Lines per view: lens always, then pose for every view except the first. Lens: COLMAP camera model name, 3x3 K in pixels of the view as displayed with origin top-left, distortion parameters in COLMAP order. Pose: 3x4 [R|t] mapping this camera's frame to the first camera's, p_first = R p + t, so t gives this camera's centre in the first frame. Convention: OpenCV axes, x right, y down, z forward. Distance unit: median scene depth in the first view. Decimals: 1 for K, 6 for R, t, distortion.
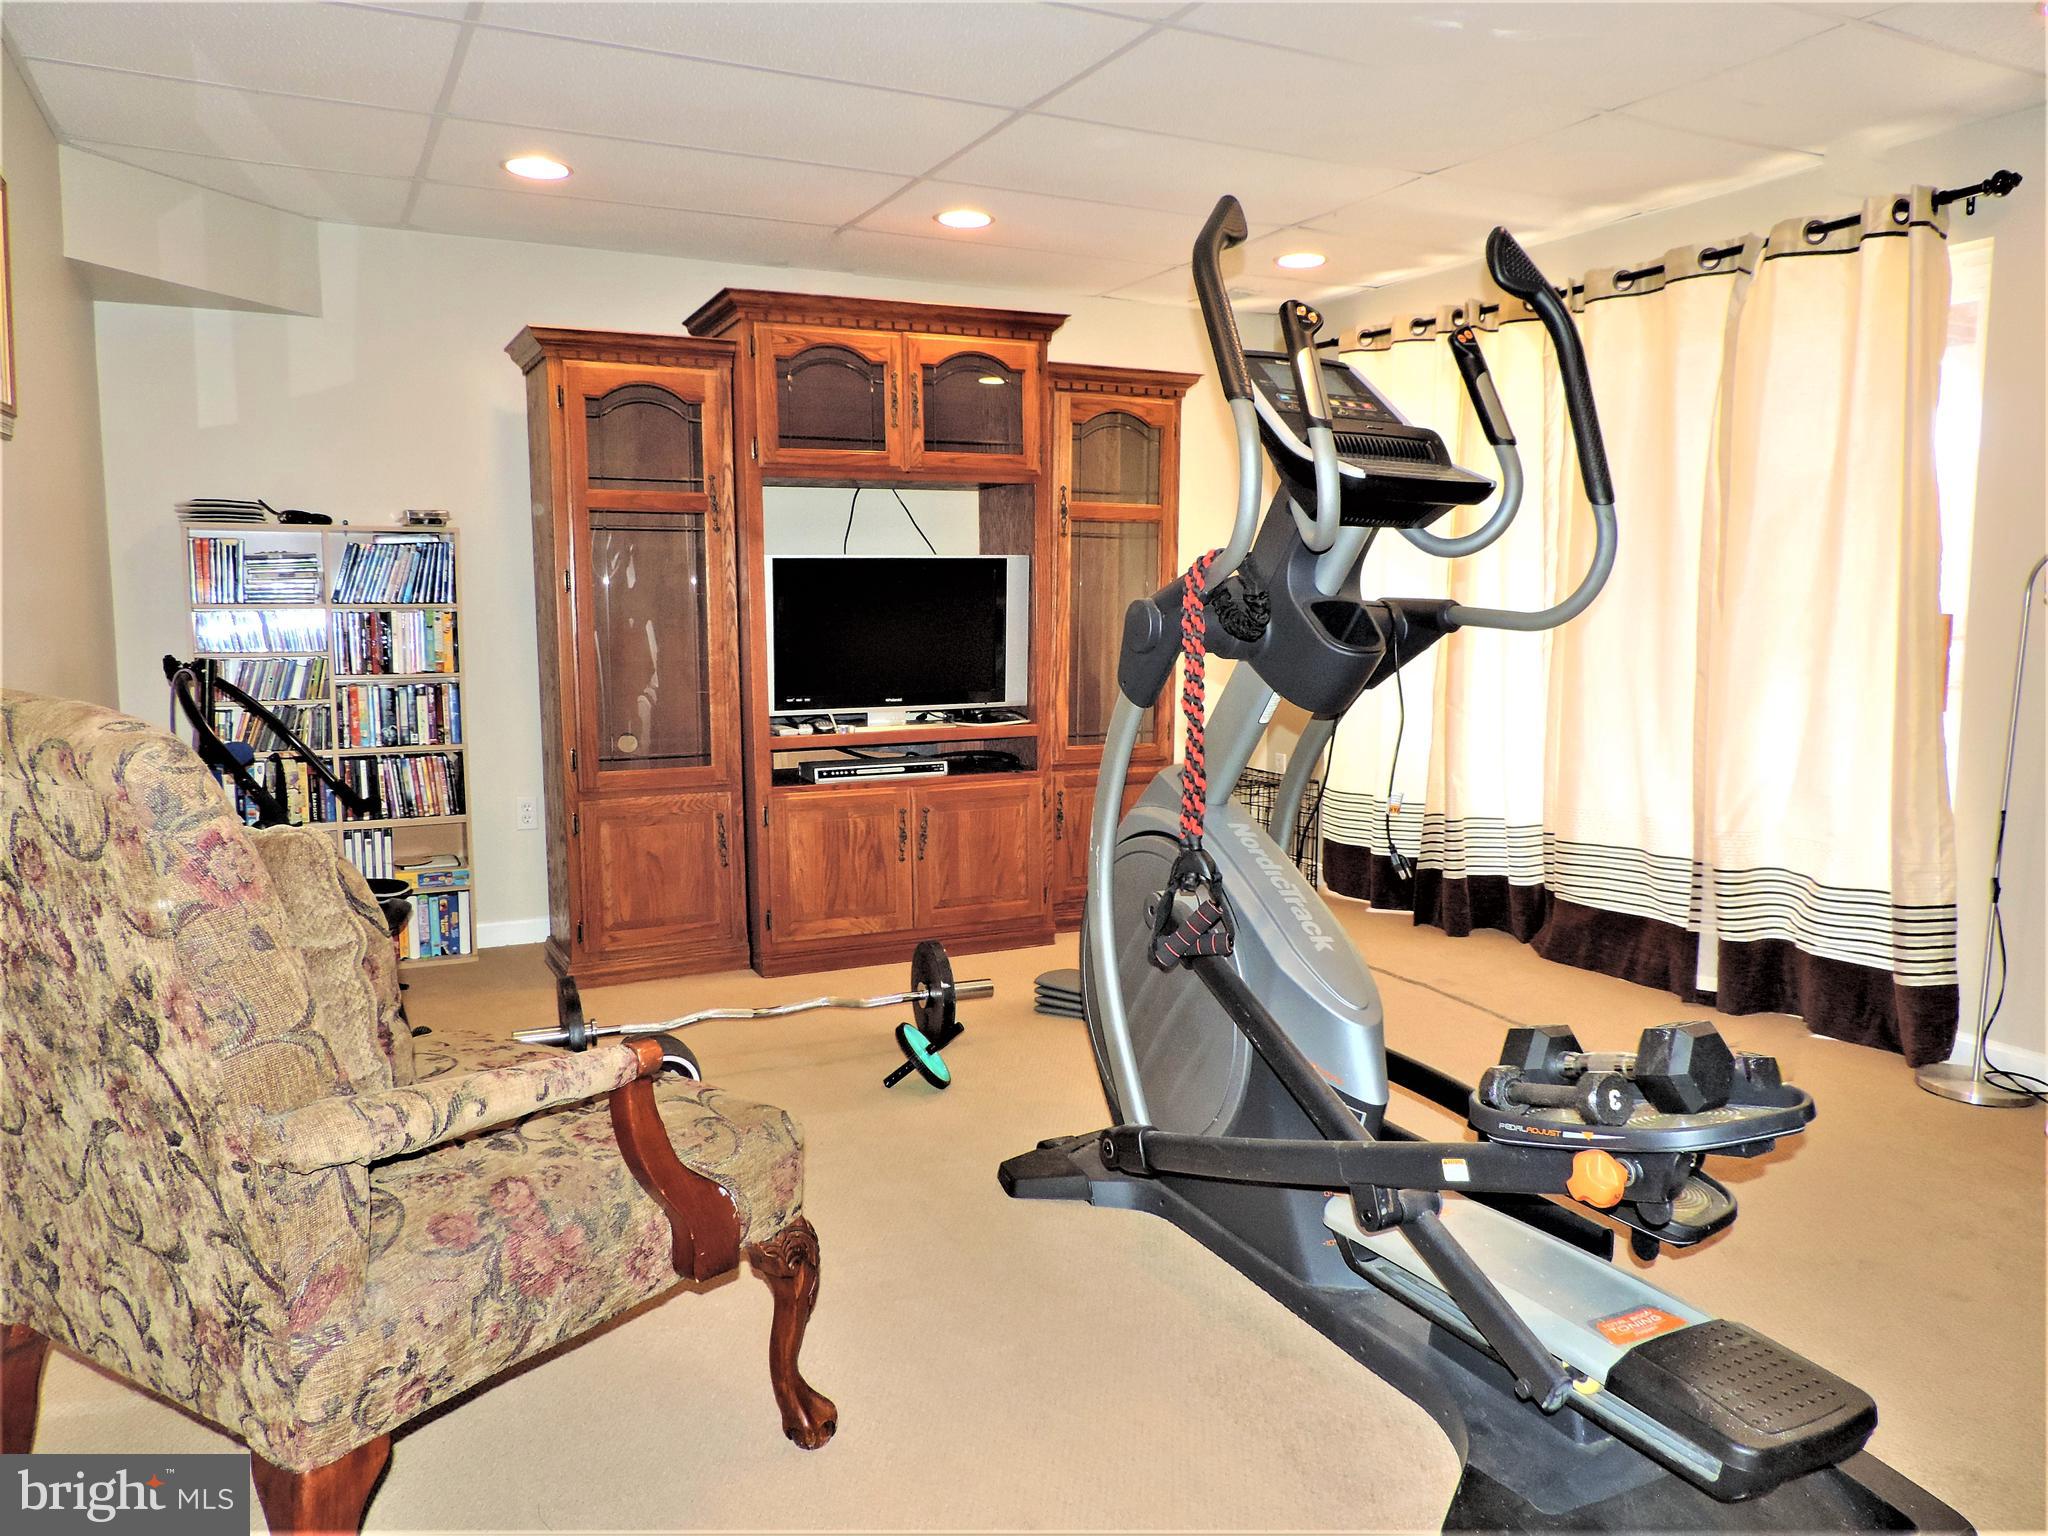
lens RADIAL K [[1436.7, 0, 1059.8], [0, 1436.7, 772.8], [0, 0, 1]] dist [-0.025402, 0.000058]
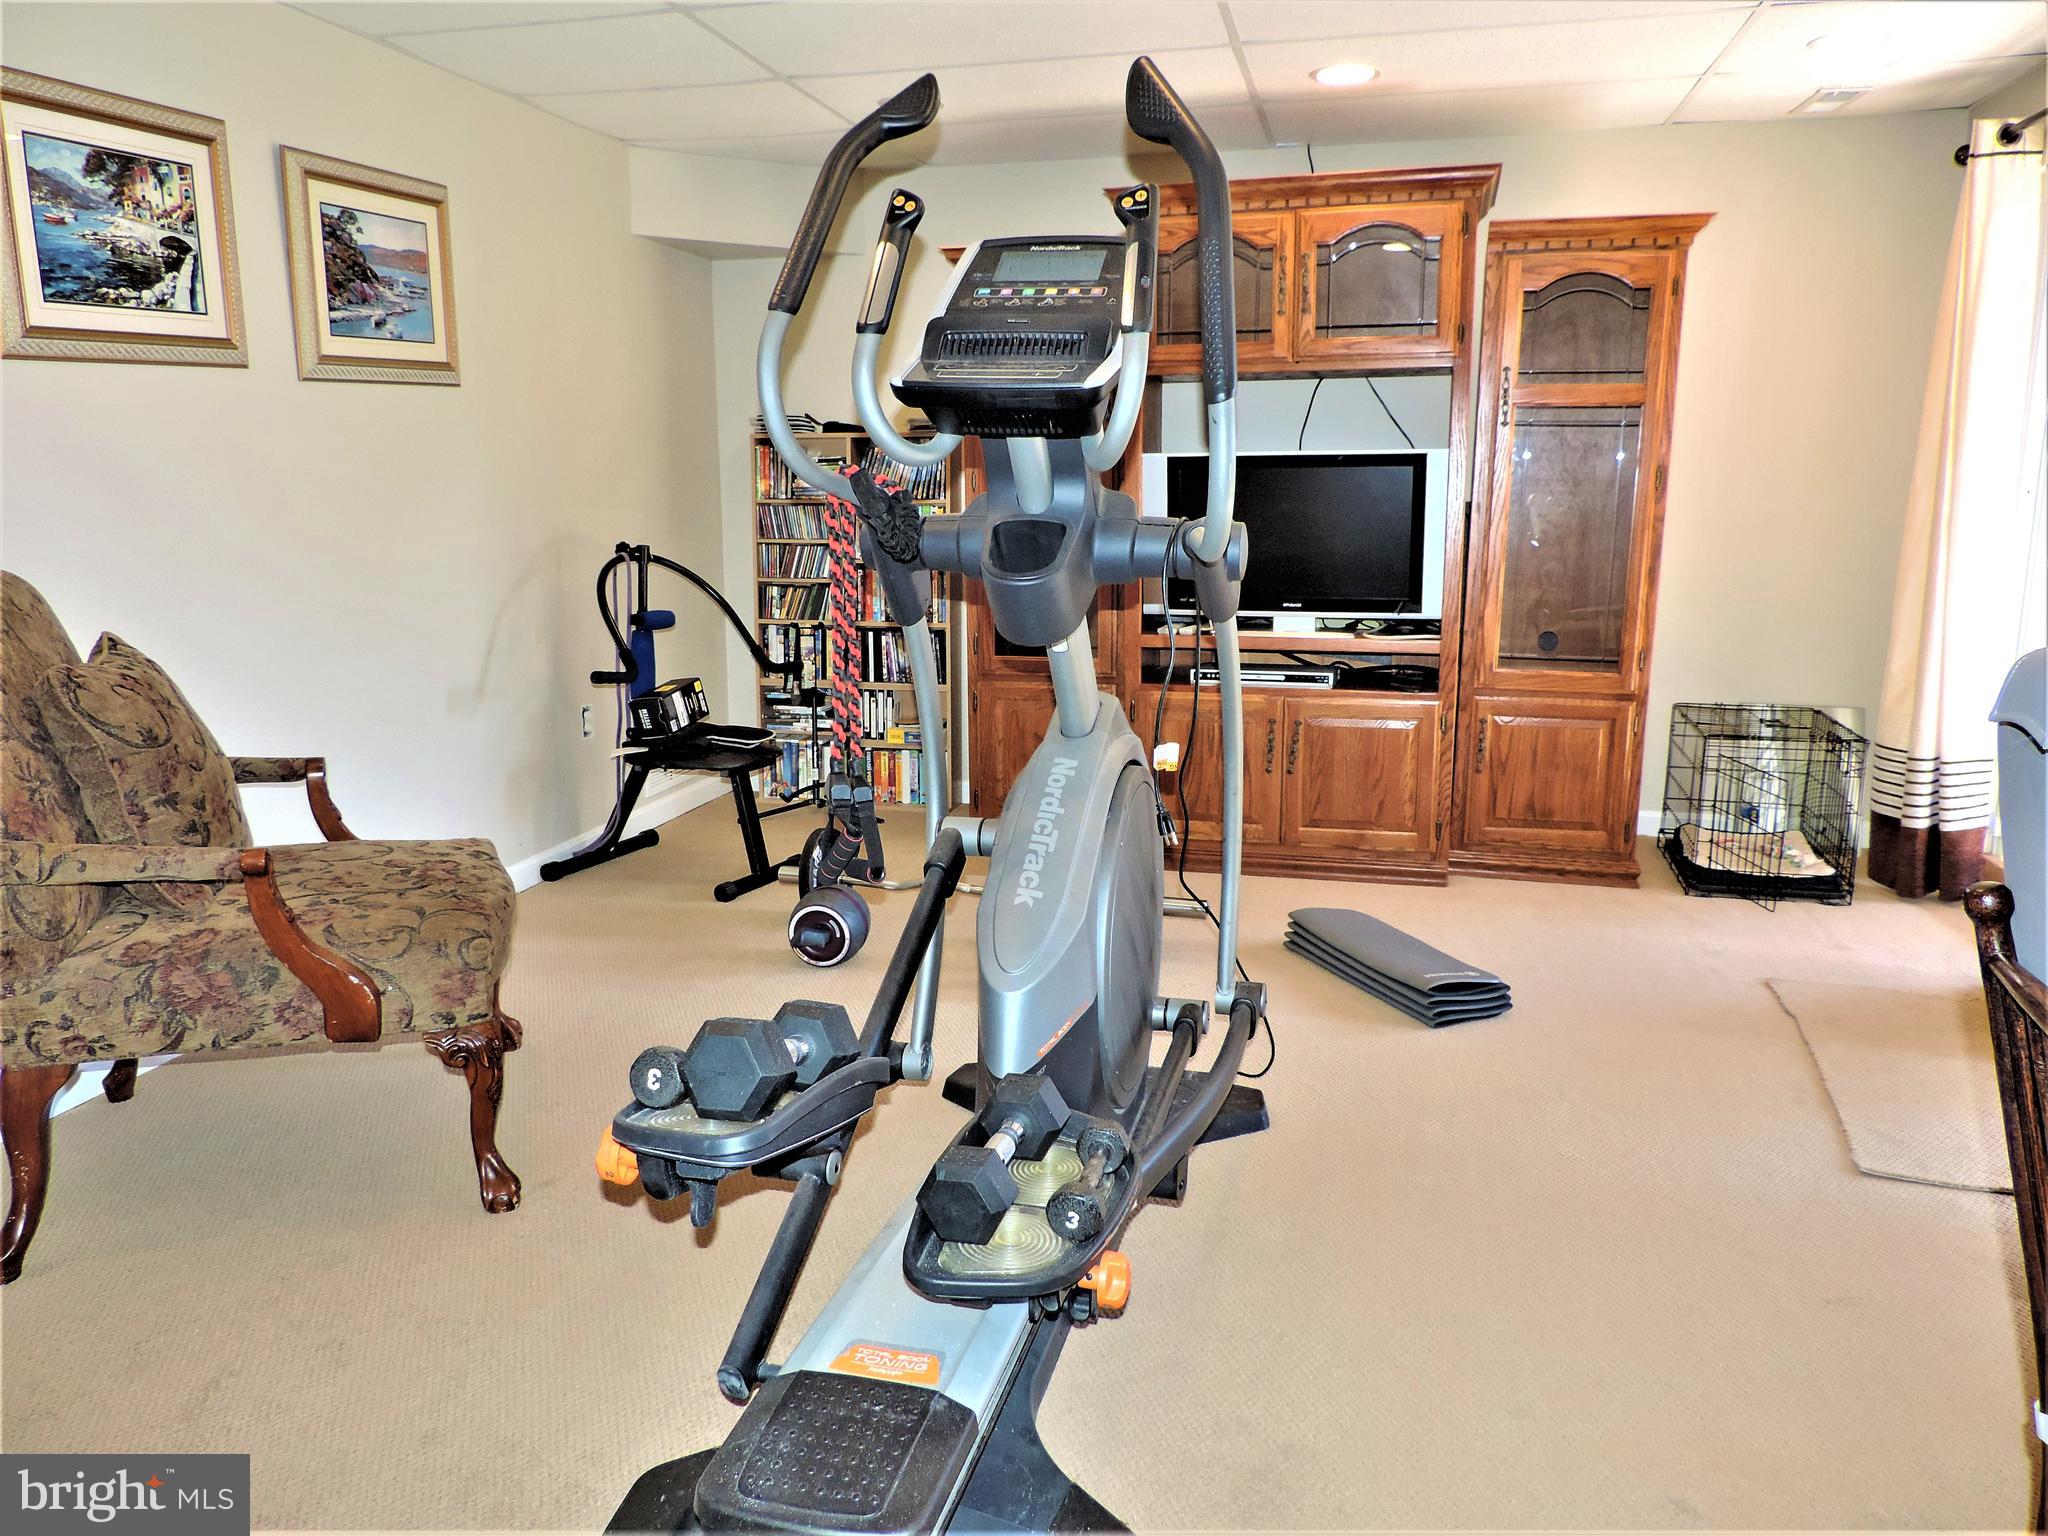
lens RADIAL K [[1436.7, 0, 1059.8], [0, 1436.7, 772.8], [0, 0, 1]] dist [-0.025402, 0.000058]
pose [[0.756847, 0.126450, -0.641244, 0.398095], [-0.077771, 0.991559, 0.103739, -0.027309], [0.648949, -0.028644, 0.760293, 0.172676]]
